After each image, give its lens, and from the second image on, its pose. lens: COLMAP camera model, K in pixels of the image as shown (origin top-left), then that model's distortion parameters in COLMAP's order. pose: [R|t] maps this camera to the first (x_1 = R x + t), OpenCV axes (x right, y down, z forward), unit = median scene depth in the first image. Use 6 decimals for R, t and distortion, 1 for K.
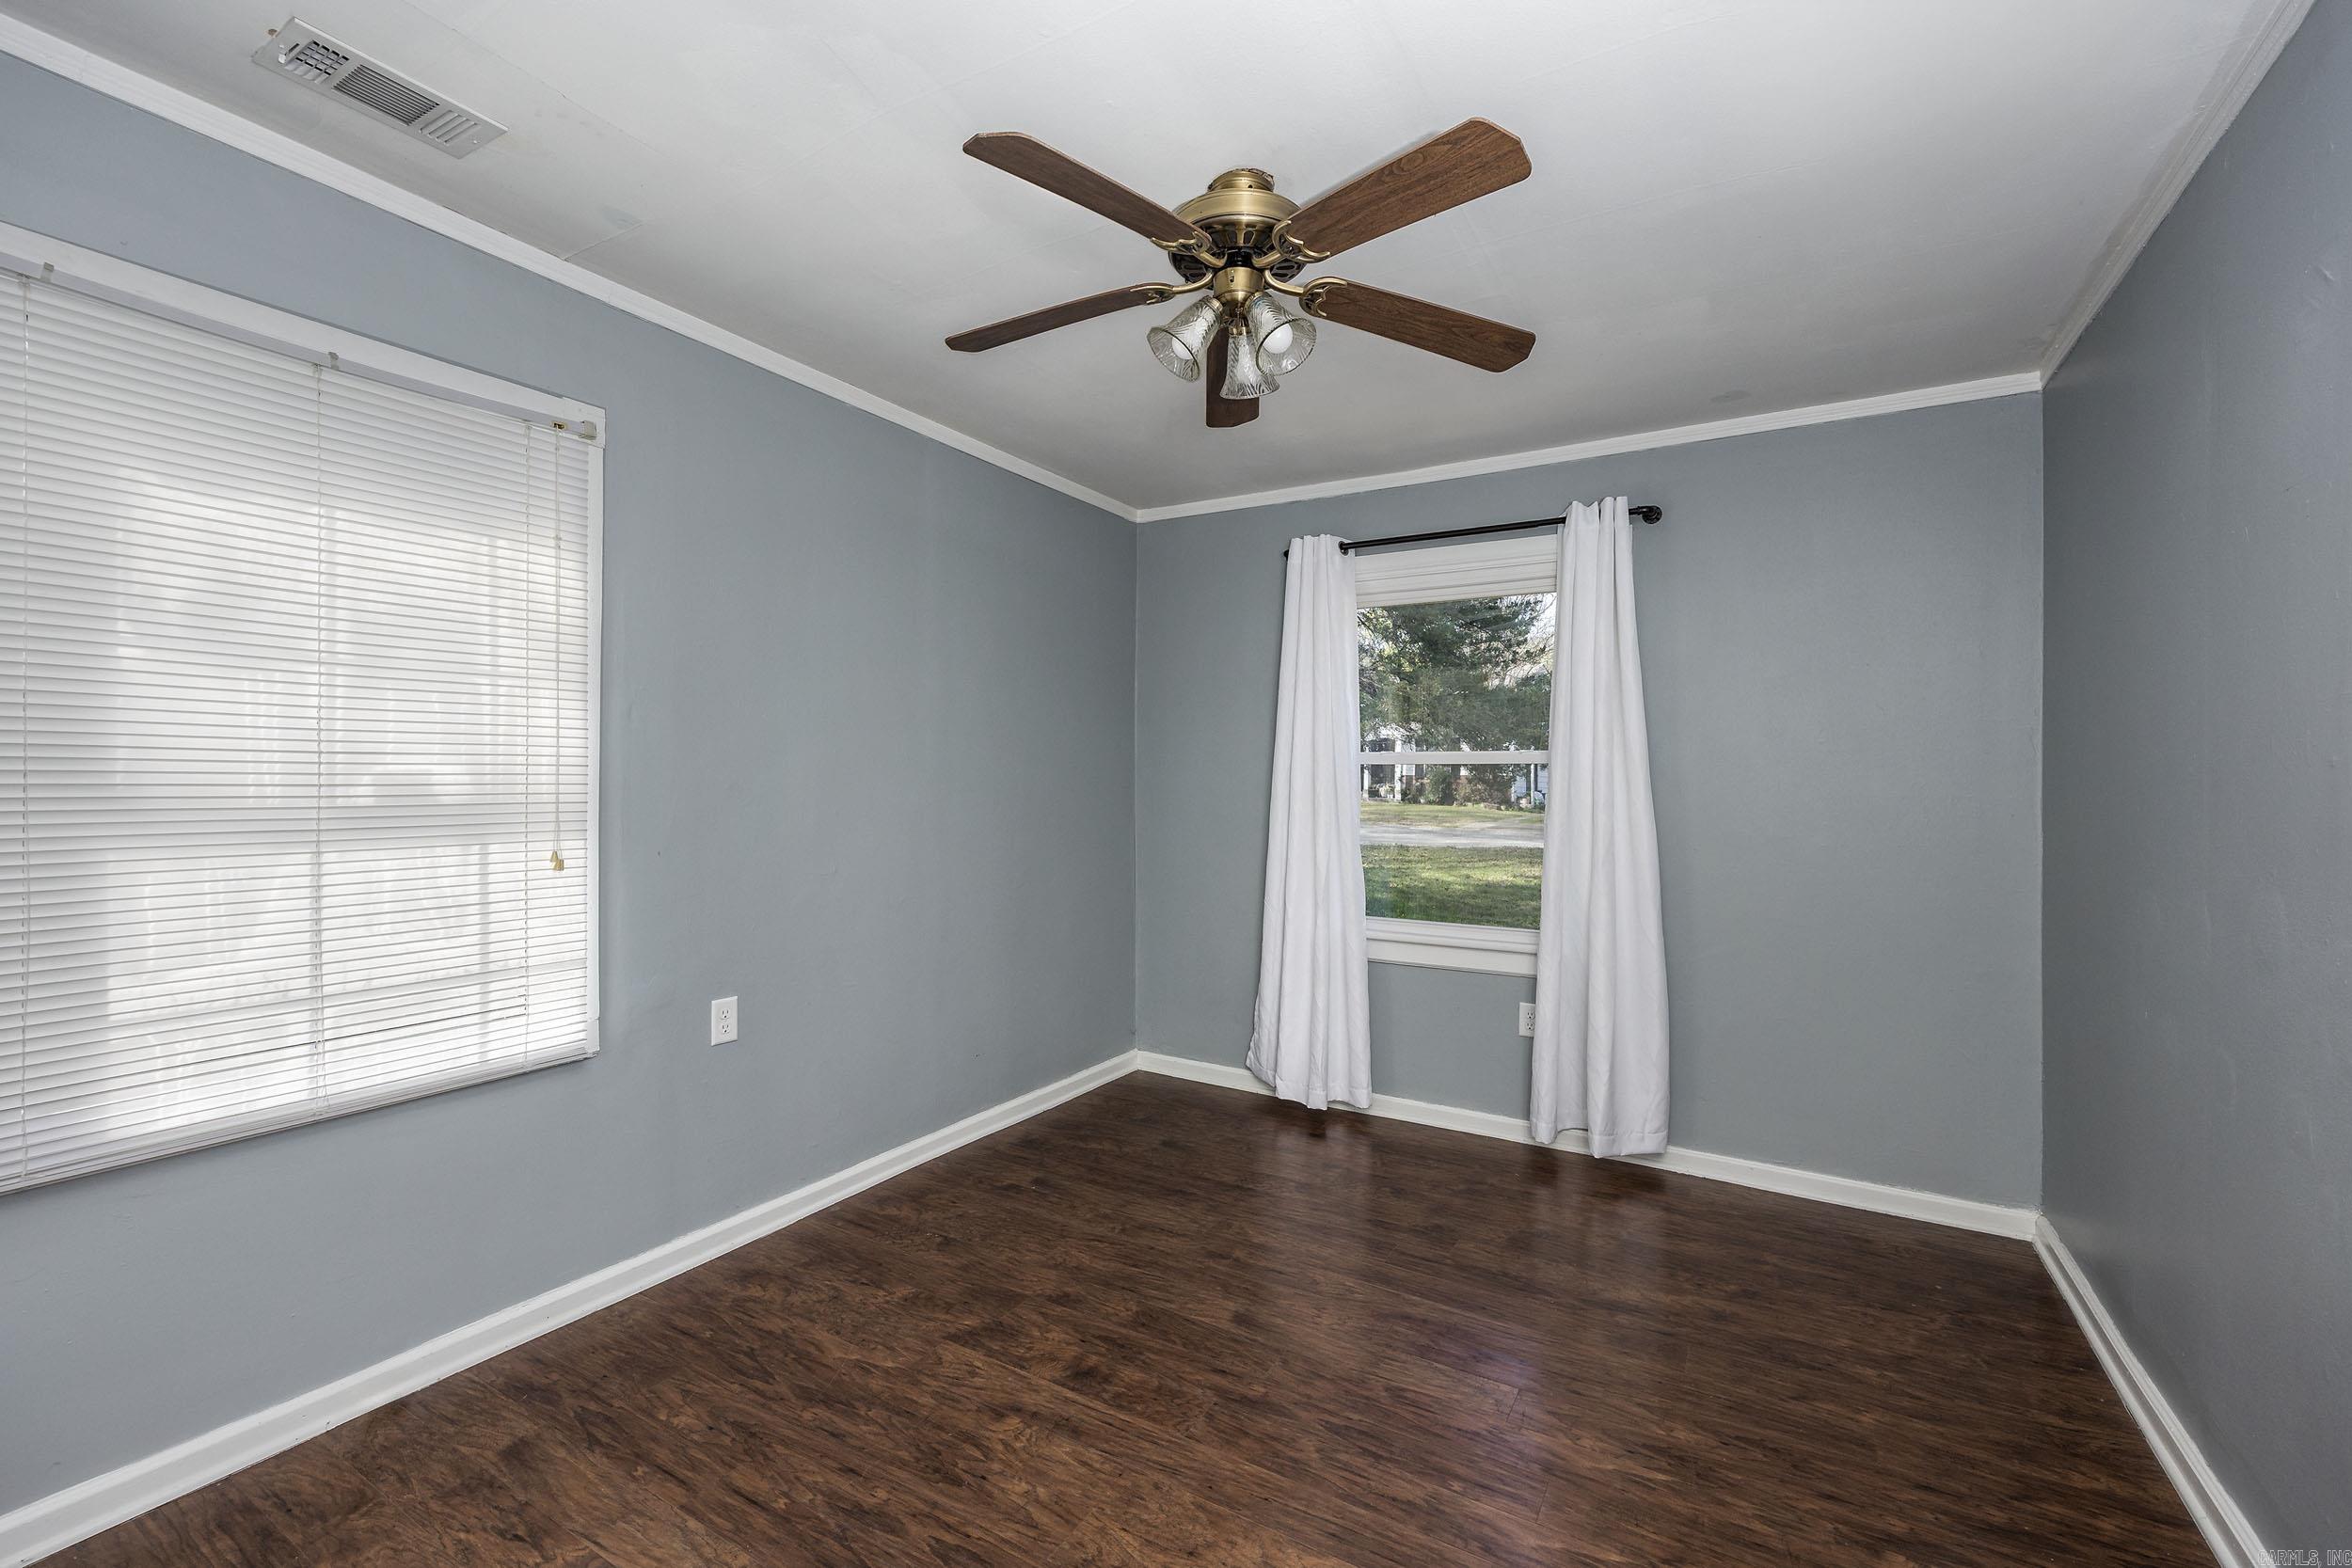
lens RADIAL K [[969.3, 0, 1152.4], [0, 969.3, 780.8], [0, 0, 1]] dist [-0.002991, -0.000235]
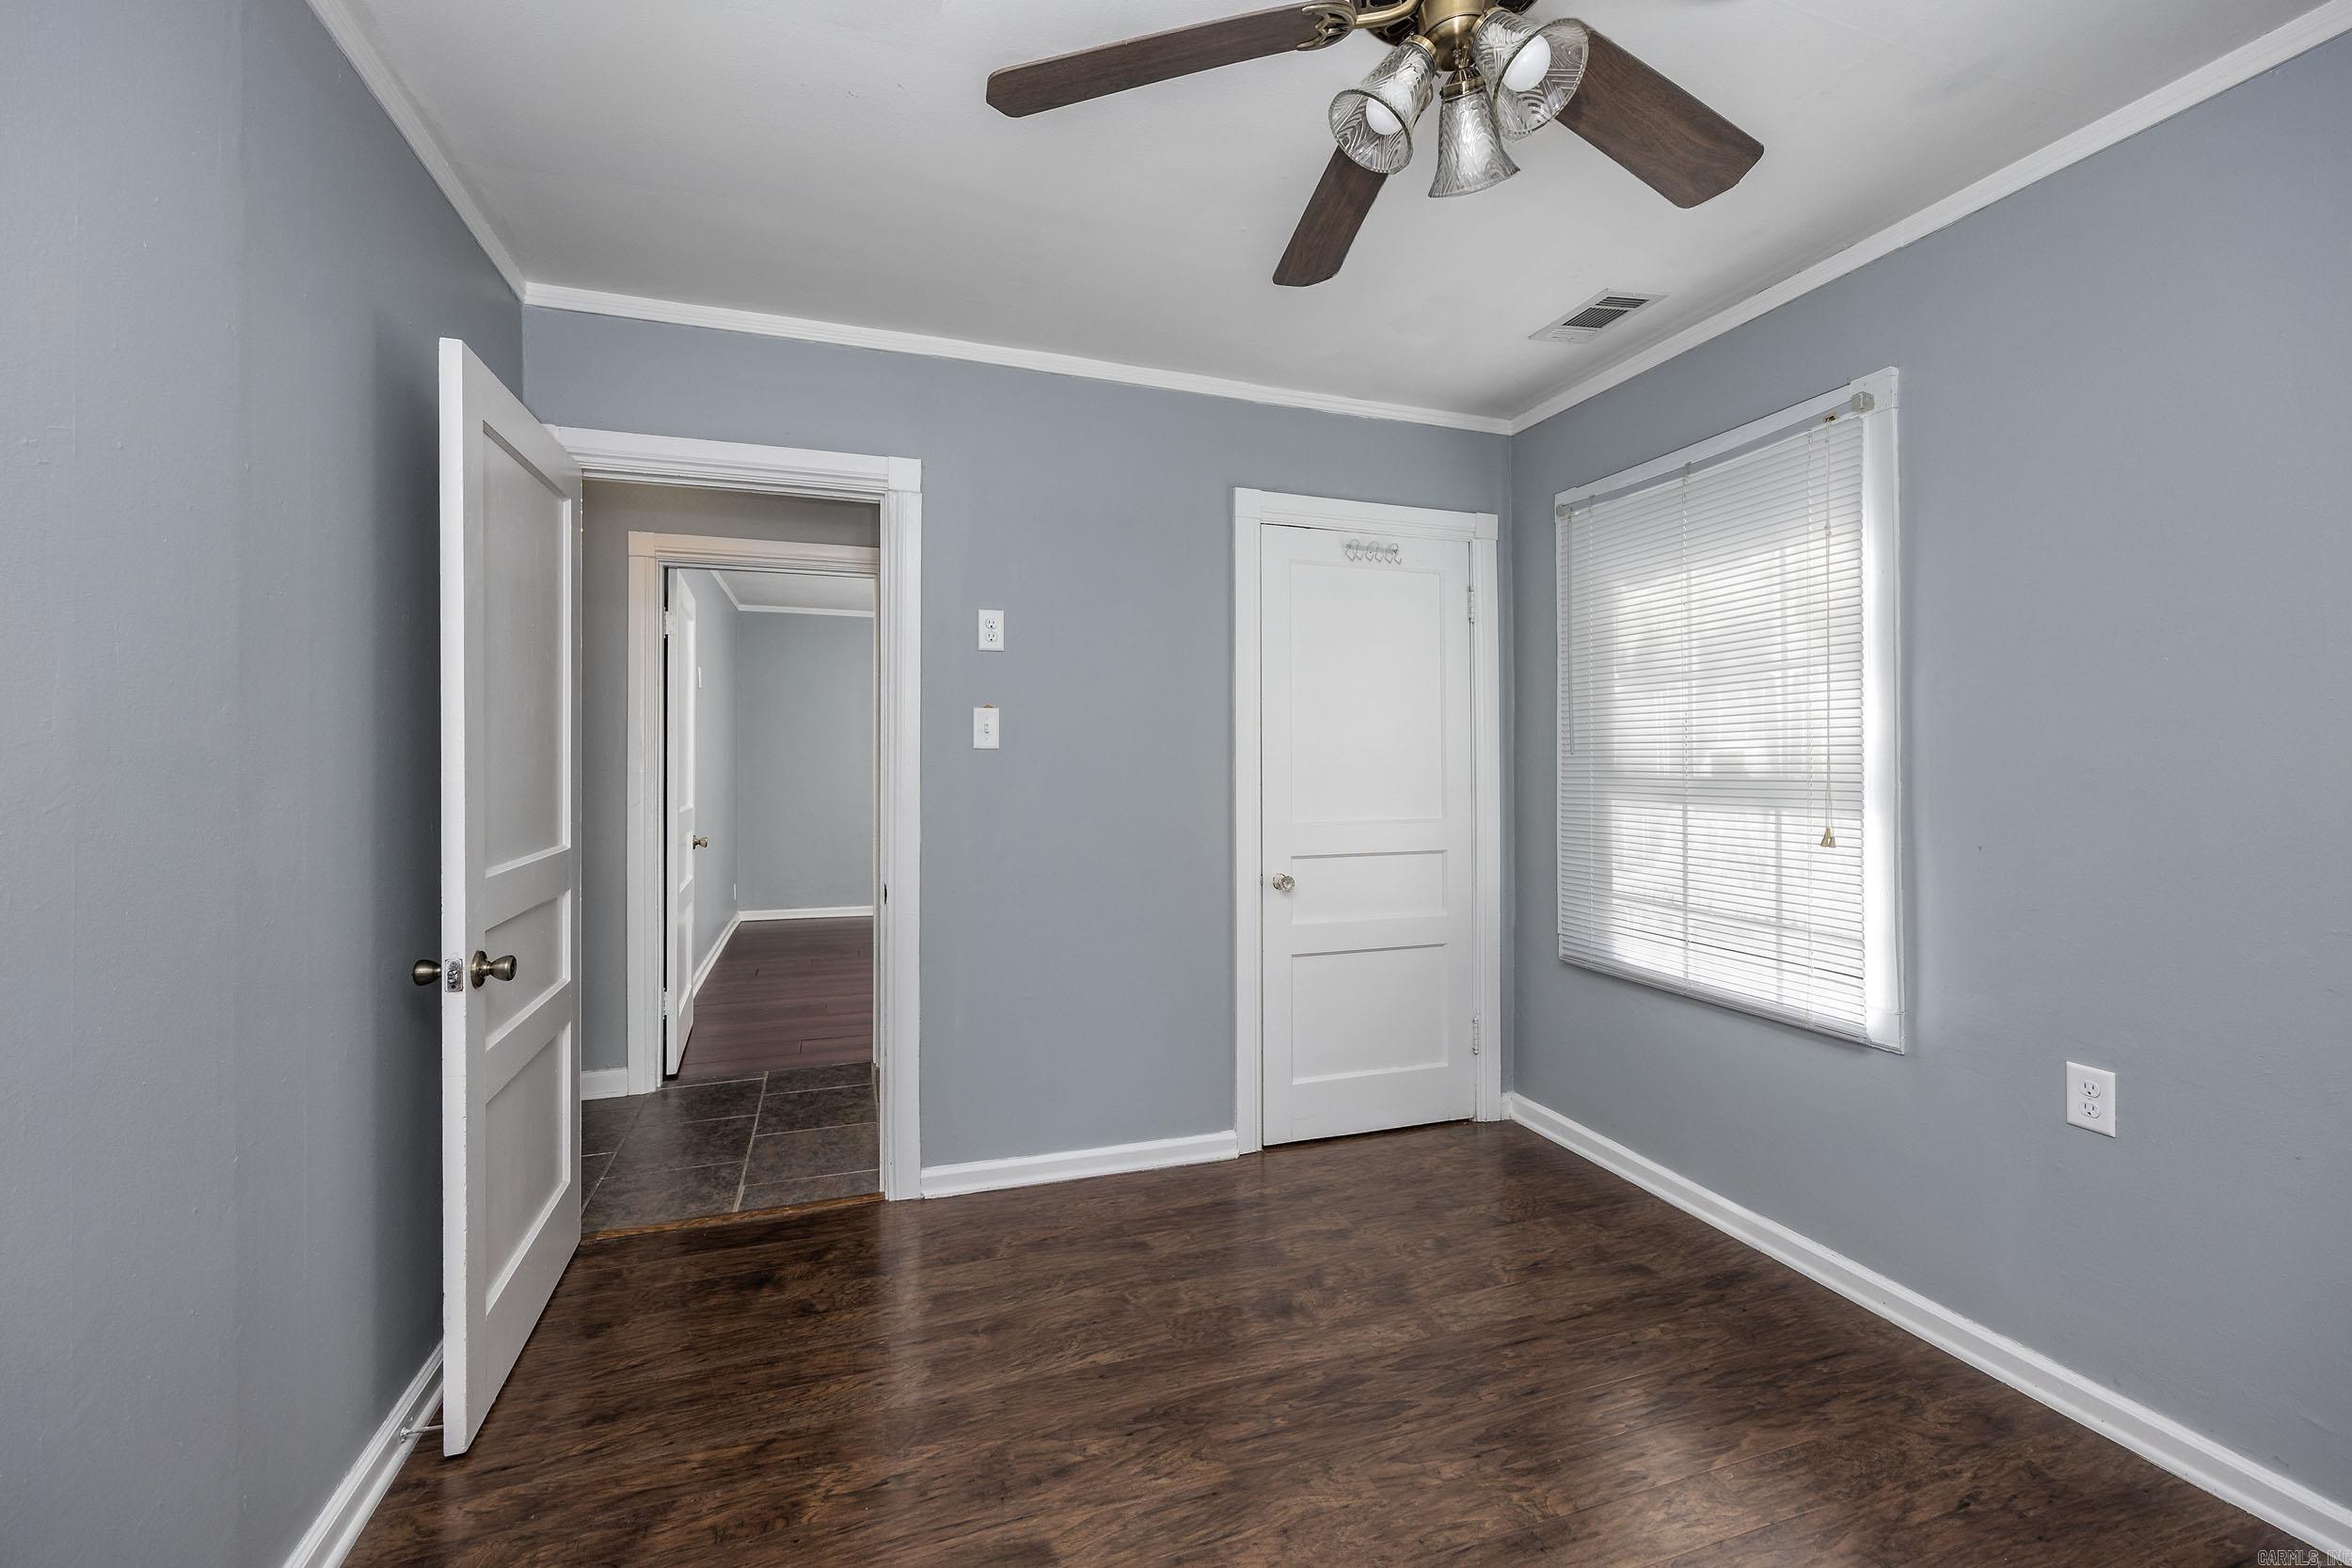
lens RADIAL K [[969.3, 0, 1156.6], [0, 969.3, 766.9], [0, 0, 1]] dist [-0.002991, -0.000235]
pose [[-0.635067, 0.000901, -0.772457, 0.690272], [-0.005426, 0.999969, 0.005627, 0.005396], [0.772438, 0.007765, -0.635043, 1.178386]]
